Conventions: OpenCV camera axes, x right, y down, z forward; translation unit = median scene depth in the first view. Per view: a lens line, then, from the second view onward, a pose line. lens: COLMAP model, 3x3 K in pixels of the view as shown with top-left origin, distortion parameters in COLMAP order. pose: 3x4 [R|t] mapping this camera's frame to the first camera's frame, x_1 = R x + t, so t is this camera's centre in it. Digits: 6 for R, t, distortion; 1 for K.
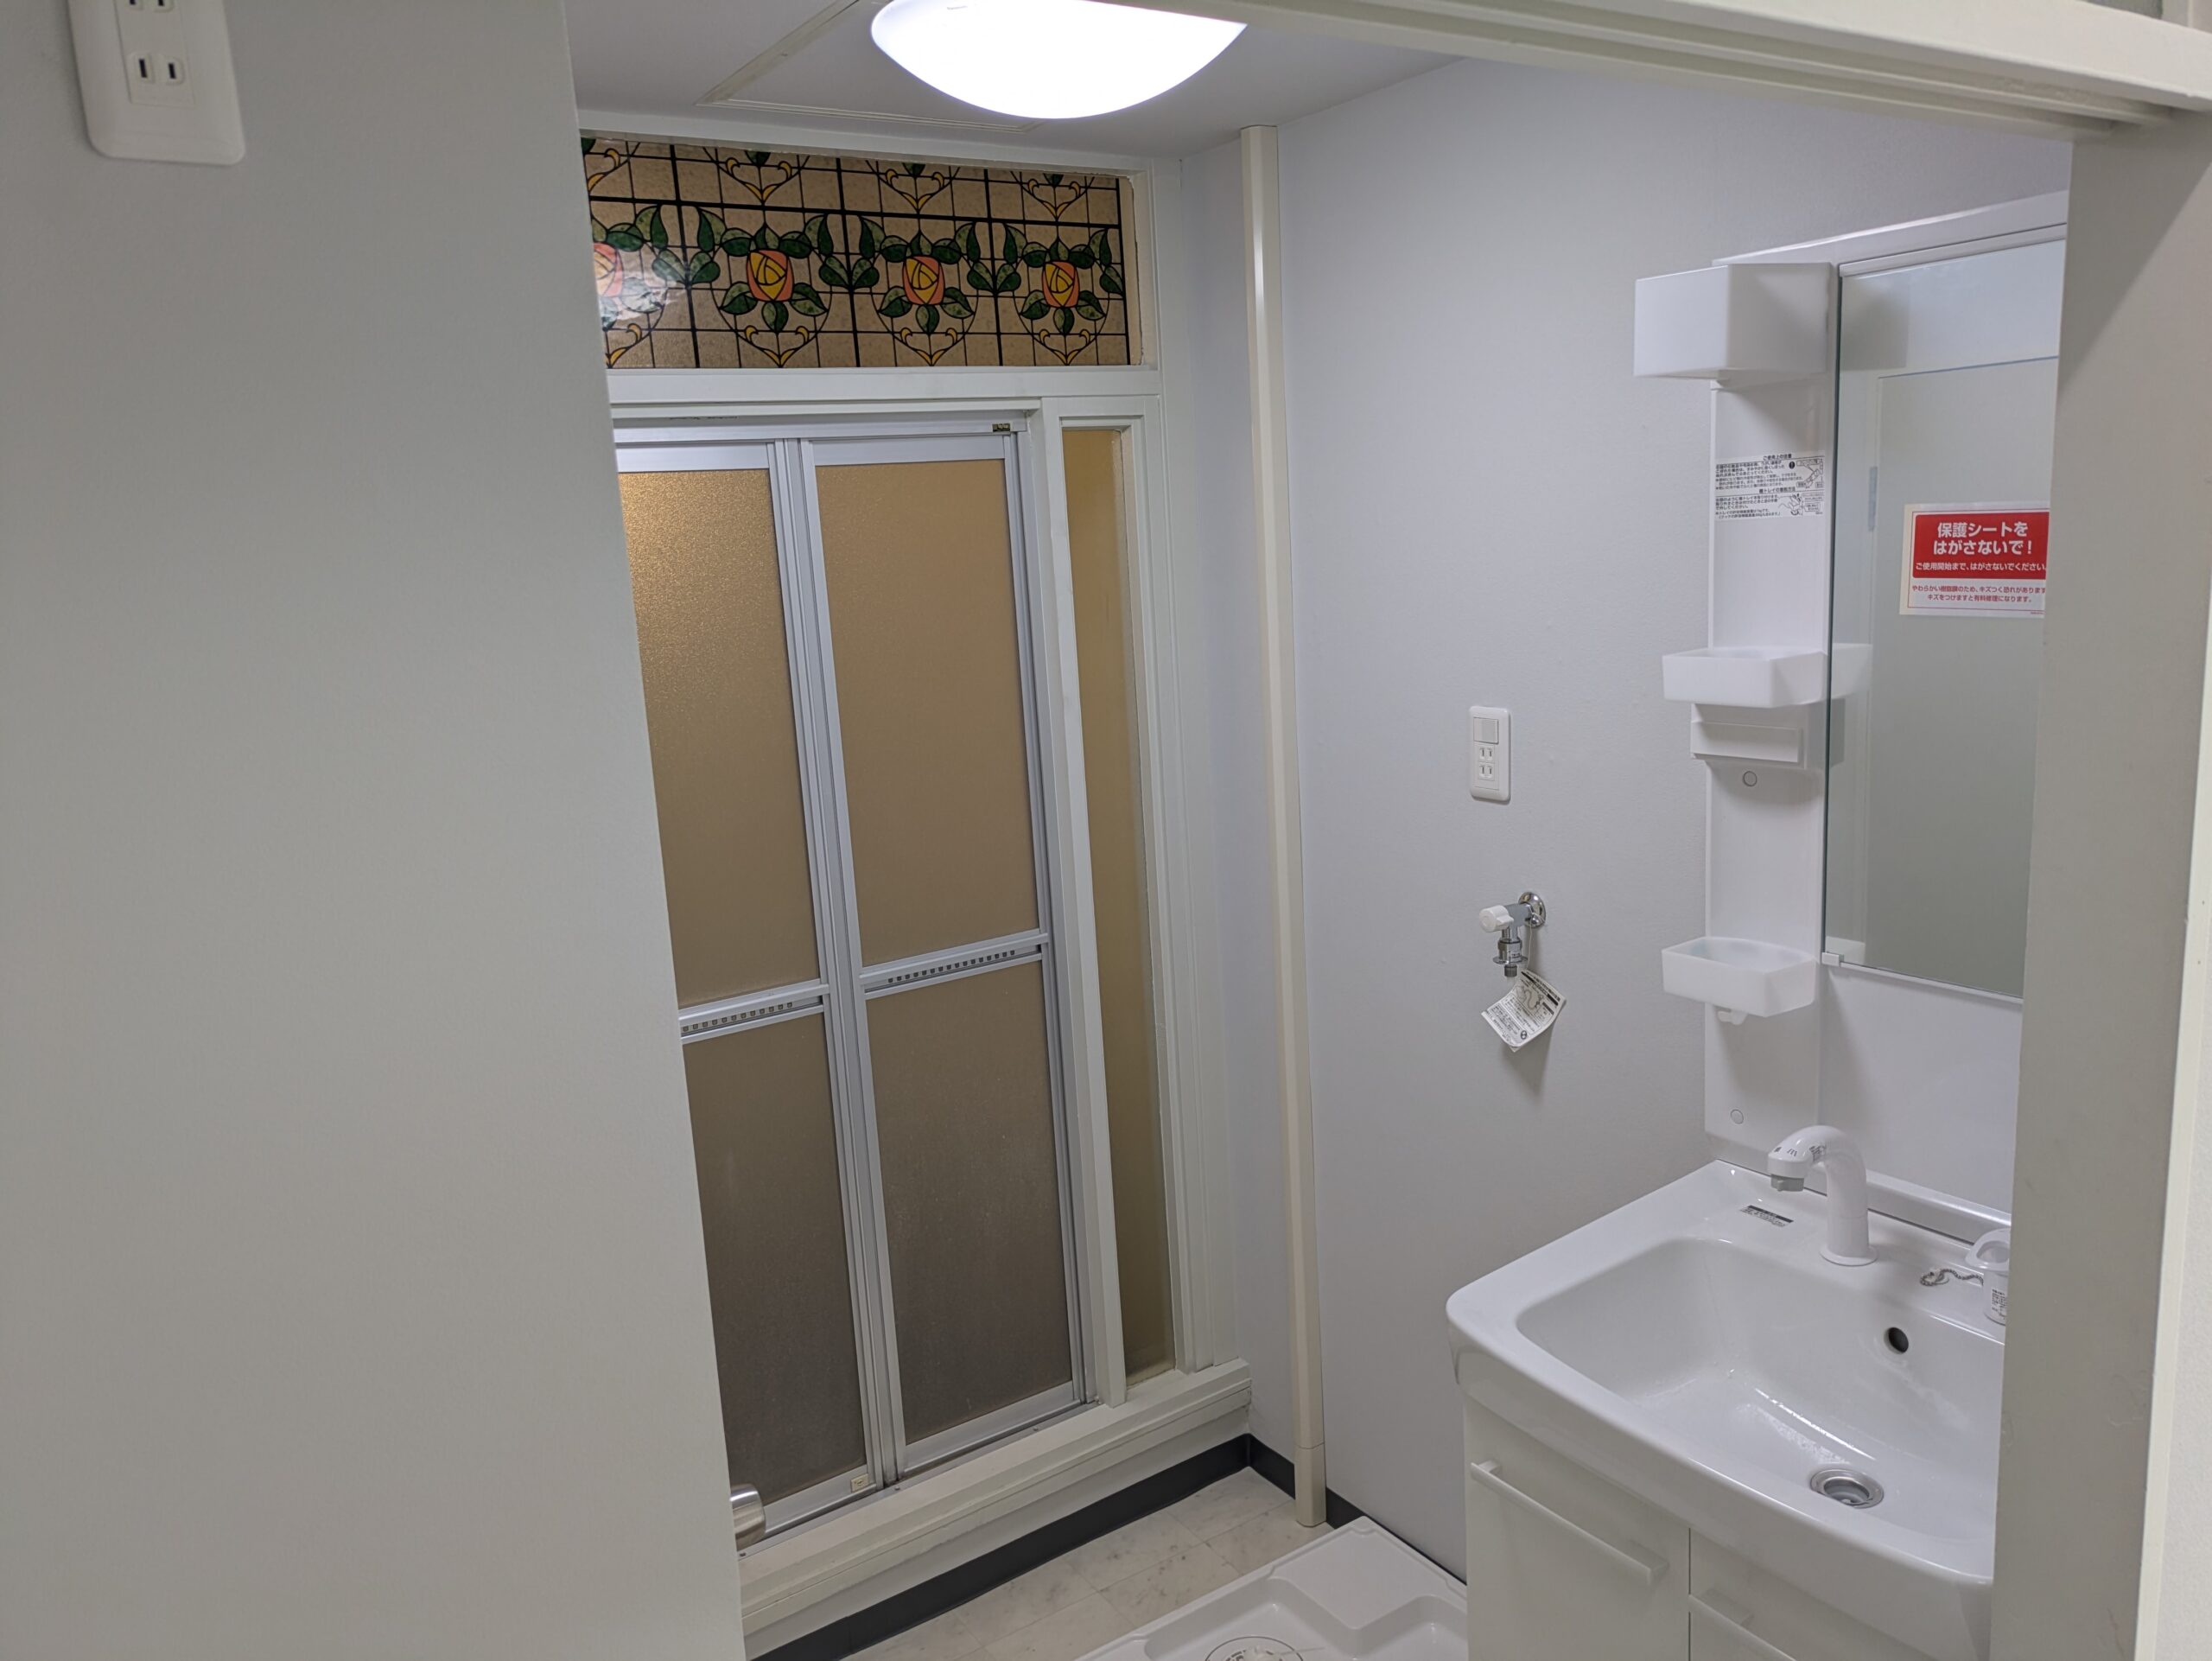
lens RADIAL K [[1651.7, 0, 1106.0], [0, 1651.7, 830.5], [0, 0, 1]] dist [0.034110, -0.000165]
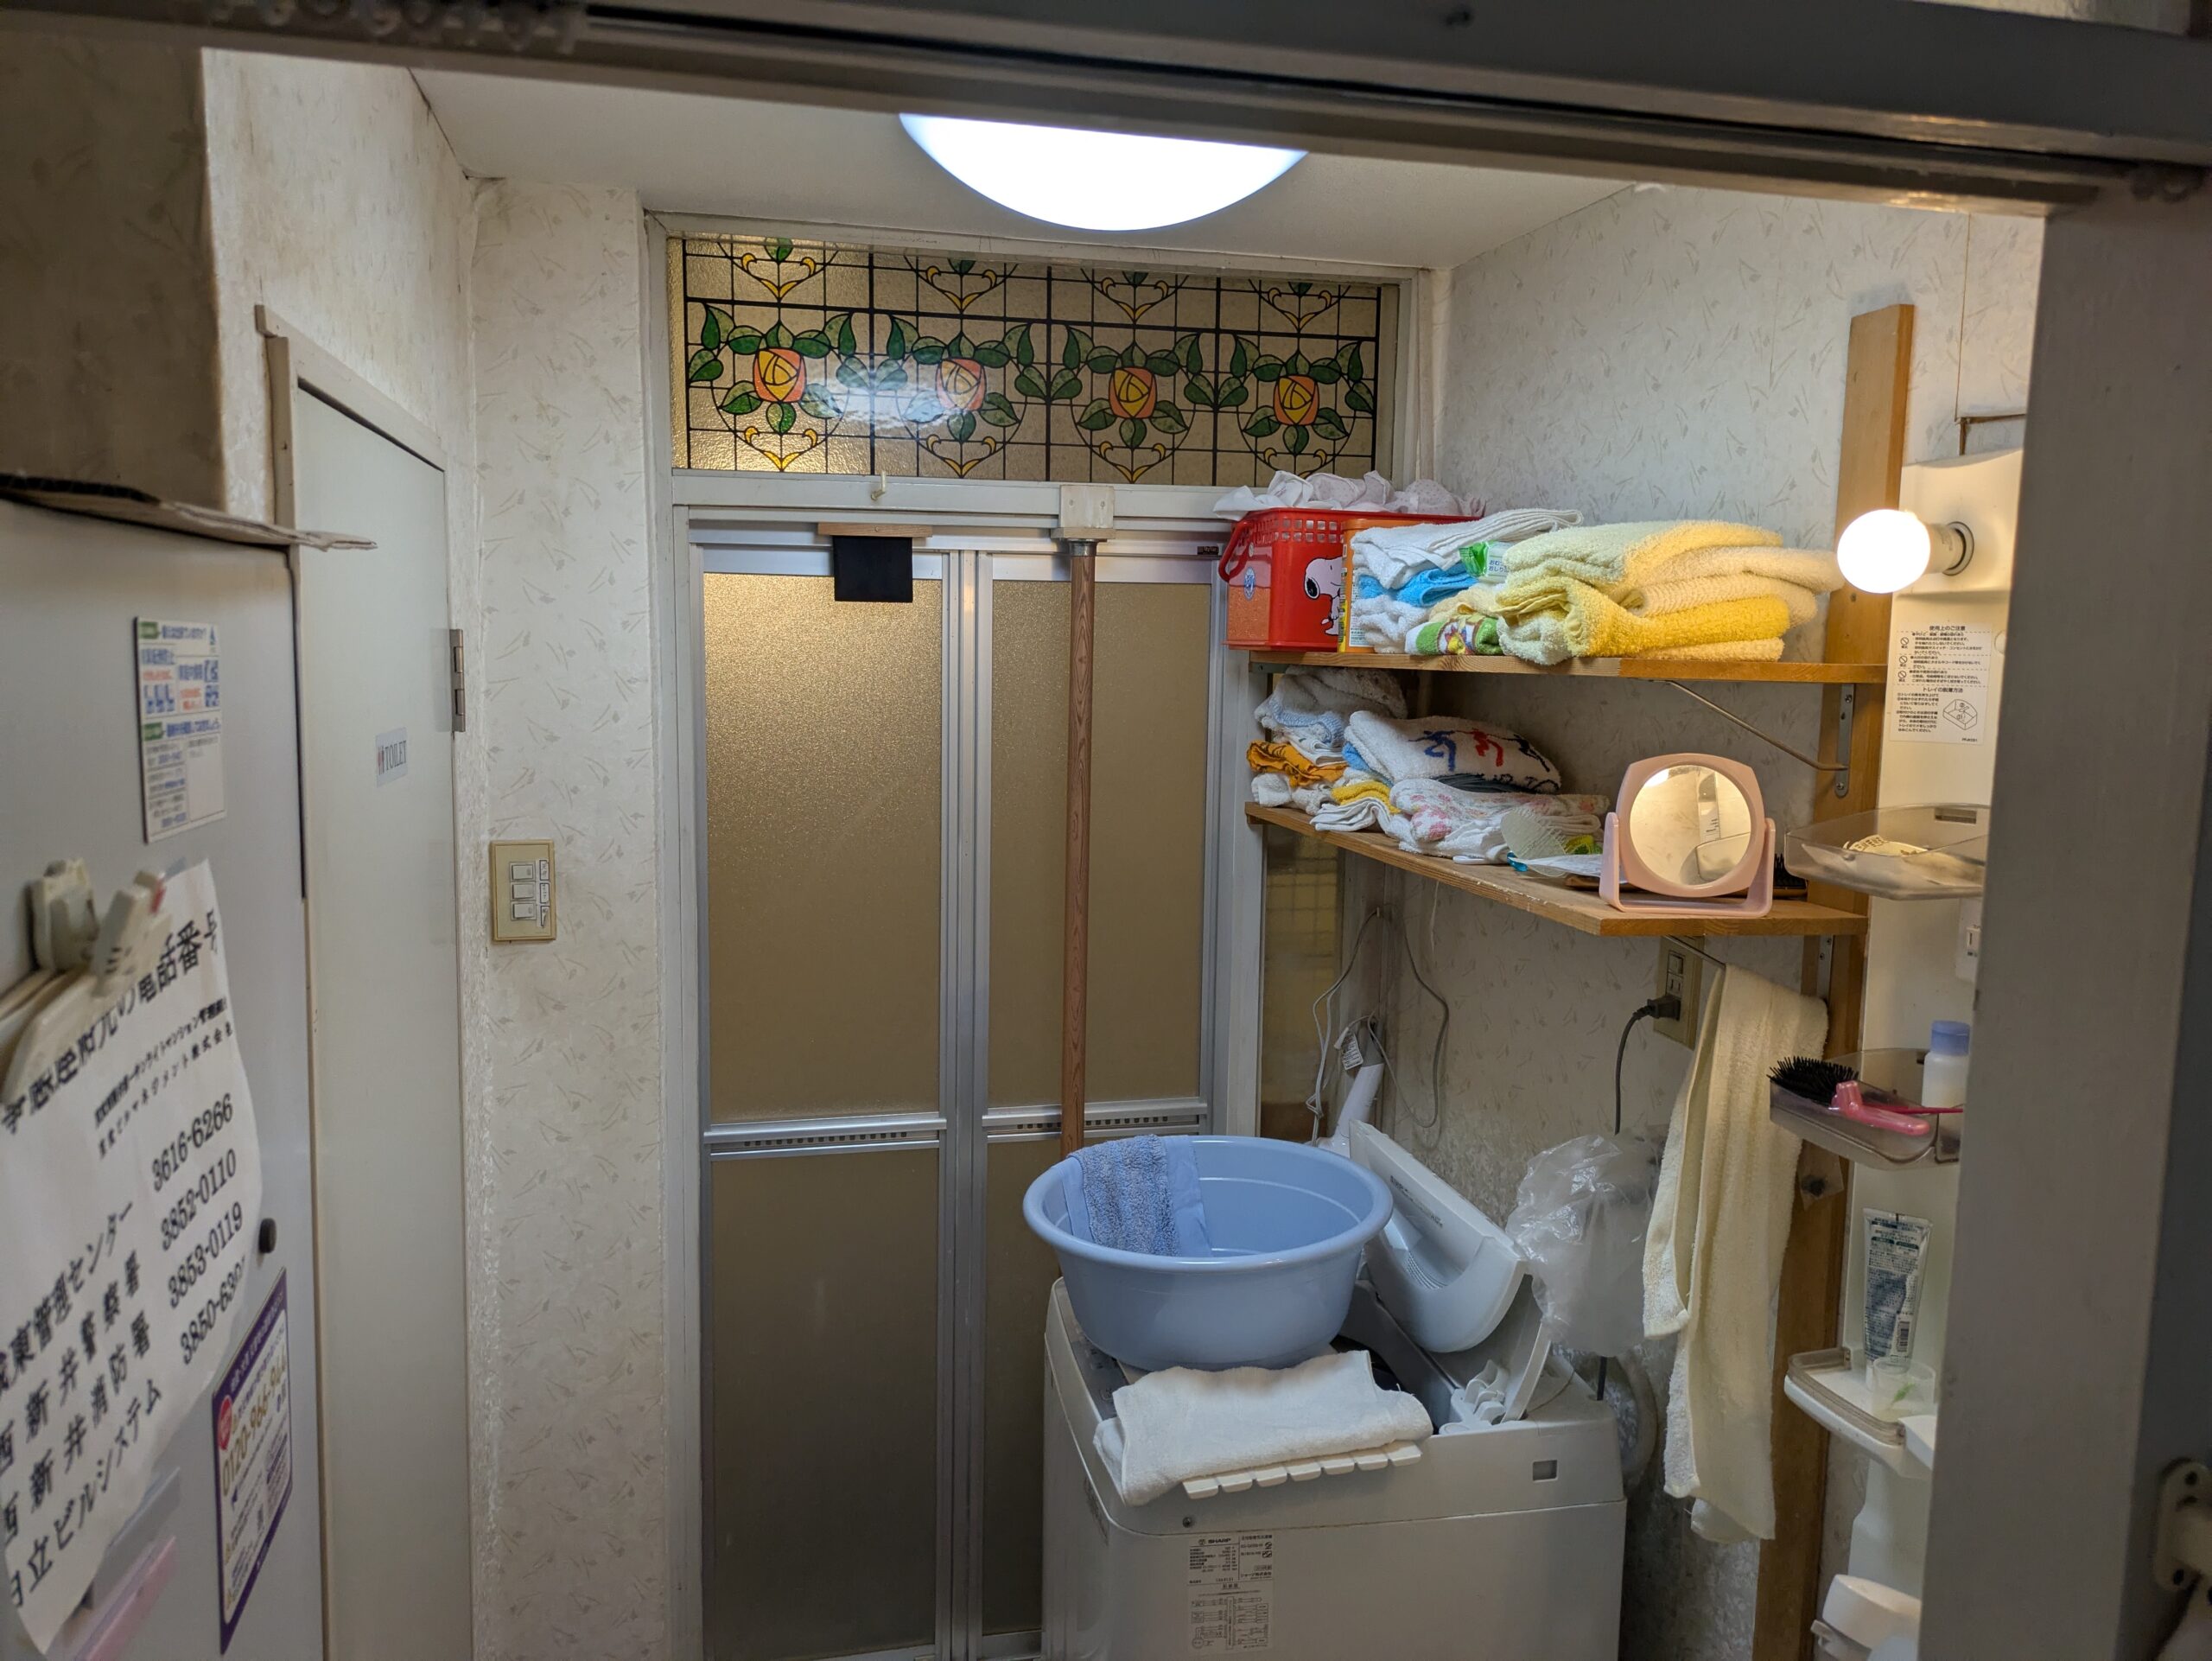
lens RADIAL K [[1614.1, 0, 1106.0], [0, 1614.1, 830.5], [0, 0, 1]] dist [0.049723, 0.000368]
pose [[0.927592, 0.113144, -0.356049, 0.227861], [-0.136658, 0.989748, -0.041508, -0.044518], [0.347702, 0.087159, 0.933545, 0.154261]]
